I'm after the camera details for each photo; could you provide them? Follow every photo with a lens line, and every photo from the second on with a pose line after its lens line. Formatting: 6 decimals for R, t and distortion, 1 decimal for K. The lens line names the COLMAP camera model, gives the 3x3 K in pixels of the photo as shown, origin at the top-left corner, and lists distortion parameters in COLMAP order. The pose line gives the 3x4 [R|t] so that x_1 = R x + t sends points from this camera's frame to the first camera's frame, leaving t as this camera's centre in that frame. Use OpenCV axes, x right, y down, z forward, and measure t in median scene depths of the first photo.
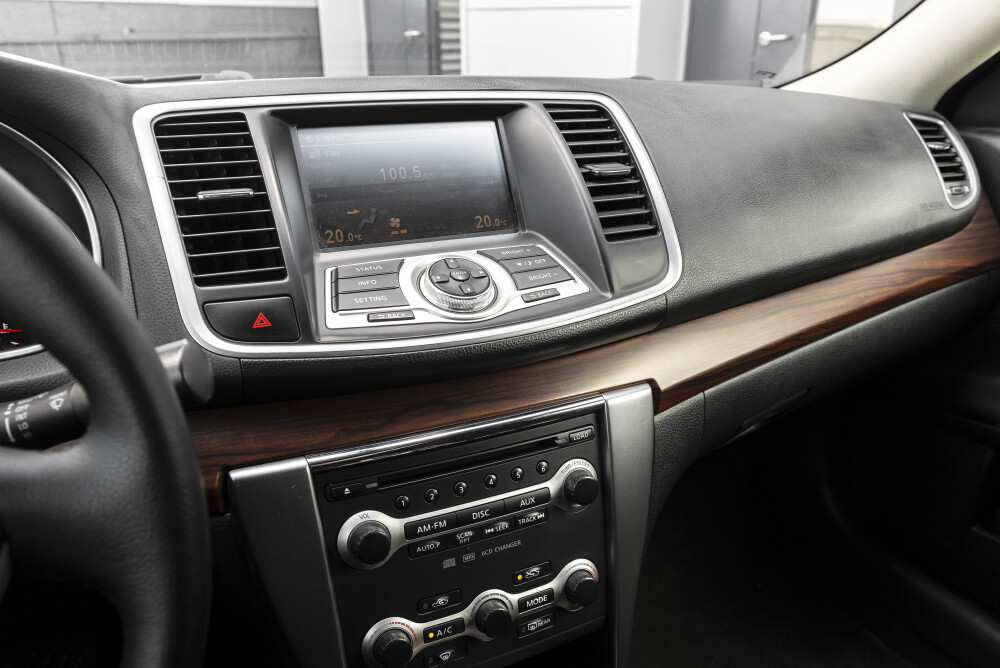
lens RADIAL K [[779.7, 0, 500.0], [0, 779.7, 334.0], [0, 0, 1]] dist [-0.005057, -0.003315]
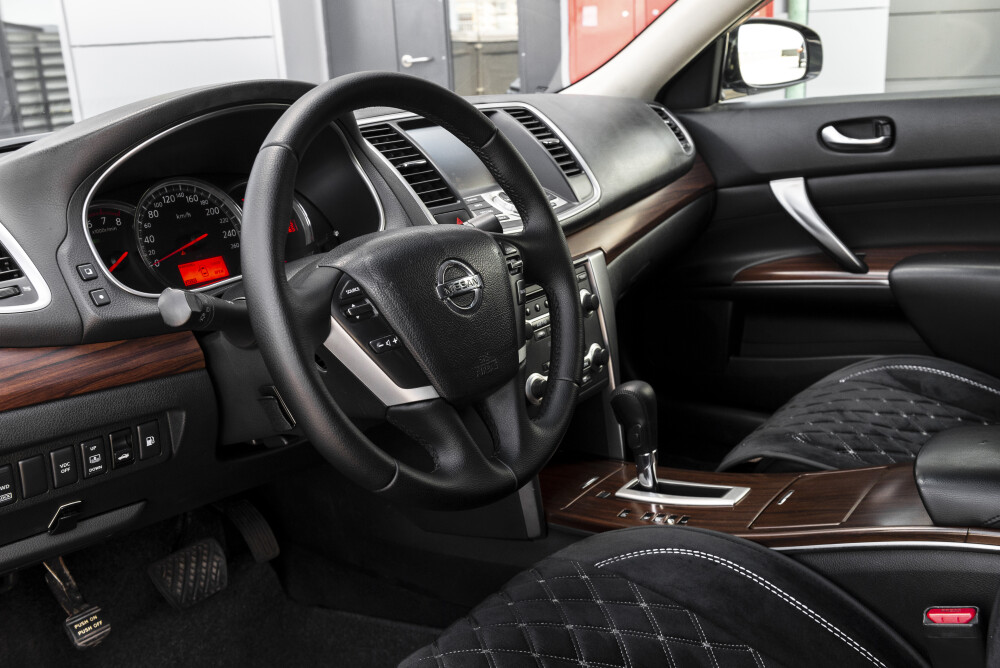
lens RADIAL K [[996.4, 0, 500.0], [0, 996.4, 334.0], [0, 0, 1]] dist [0.006190, 0.000960]
pose [[0.882349, -0.172865, 0.437696, -0.964222], [0.214286, 0.975656, -0.046648, 0.281477], [-0.418977, 0.134952, 0.897912, -0.884334]]
